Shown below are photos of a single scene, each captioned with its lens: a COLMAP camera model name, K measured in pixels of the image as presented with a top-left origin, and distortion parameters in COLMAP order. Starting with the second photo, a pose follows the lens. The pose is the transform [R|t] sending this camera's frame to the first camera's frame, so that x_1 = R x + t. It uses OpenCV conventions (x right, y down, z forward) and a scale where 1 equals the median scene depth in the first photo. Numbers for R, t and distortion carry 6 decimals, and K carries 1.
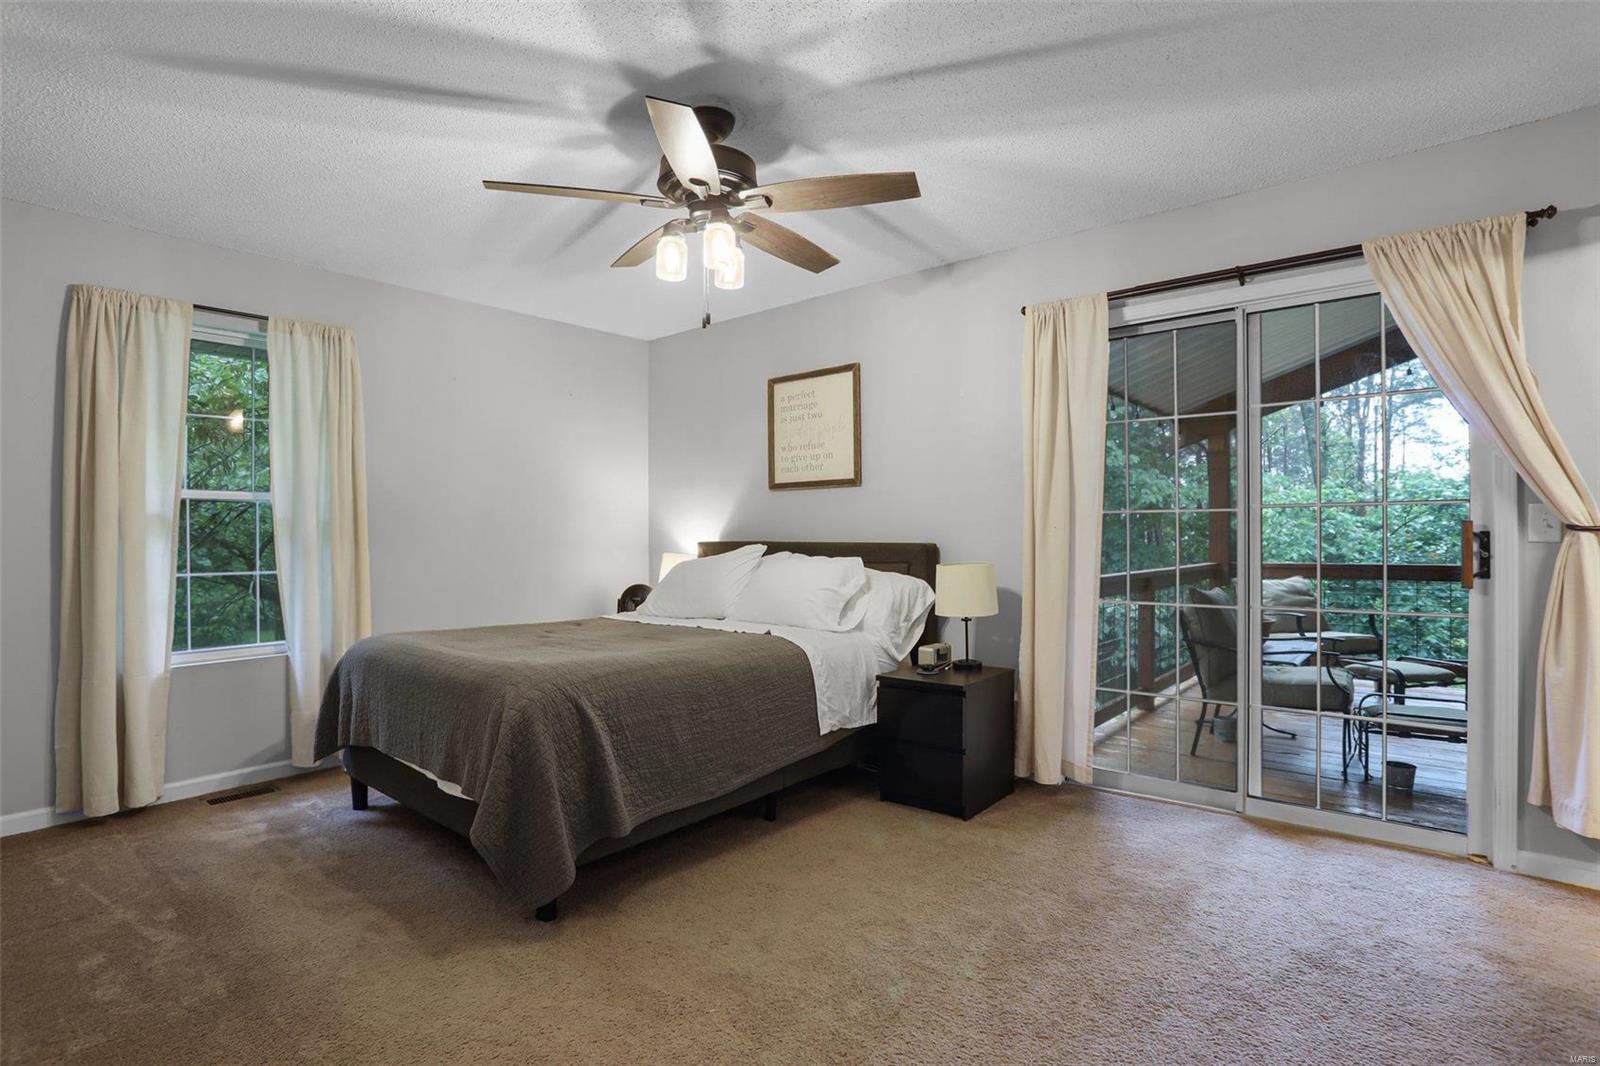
lens RADIAL K [[795.8, 0, 798.7], [0, 795.8, 541.3], [0, 0, 1]] dist [-0.000122, -0.000212]
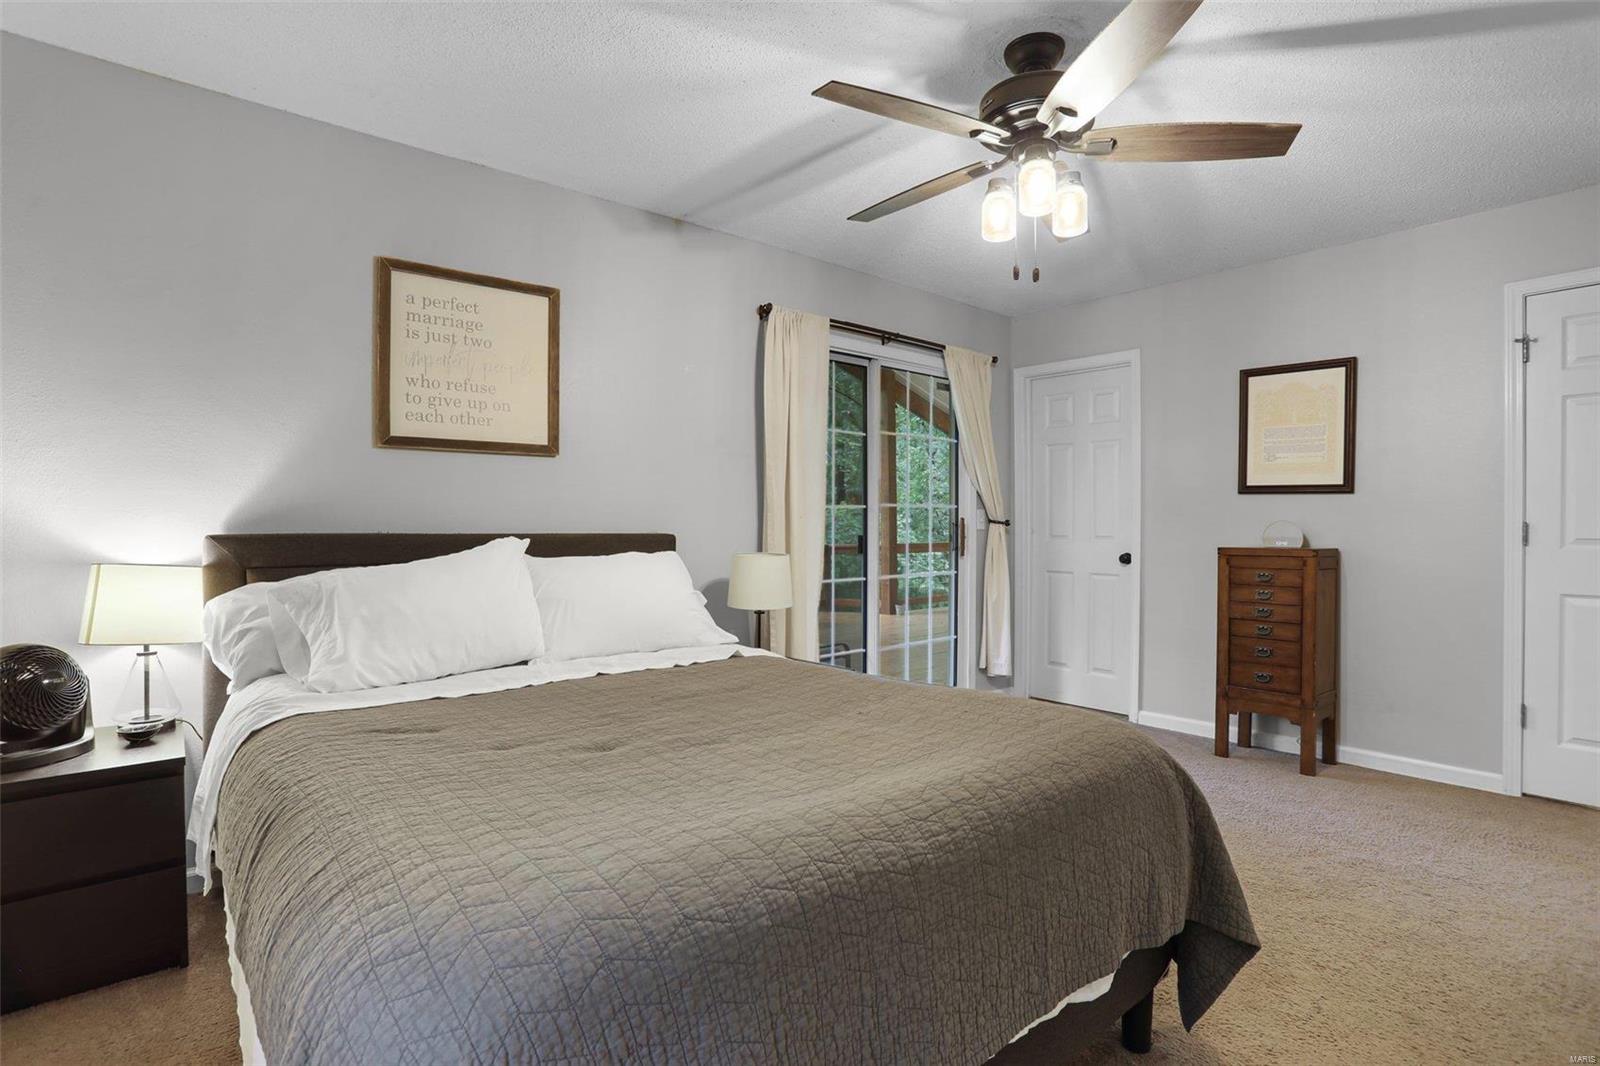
lens RADIAL K [[797.2, 0, 787.9], [0, 797.2, 532.0], [0, 0, 1]] dist [-0.018057, -0.000100]
pose [[0.190565, -0.007041, 0.981649, -0.602931], [0.006082, 0.999964, 0.005991, -0.003066], [-0.981656, 0.004829, 0.190601, 0.647813]]
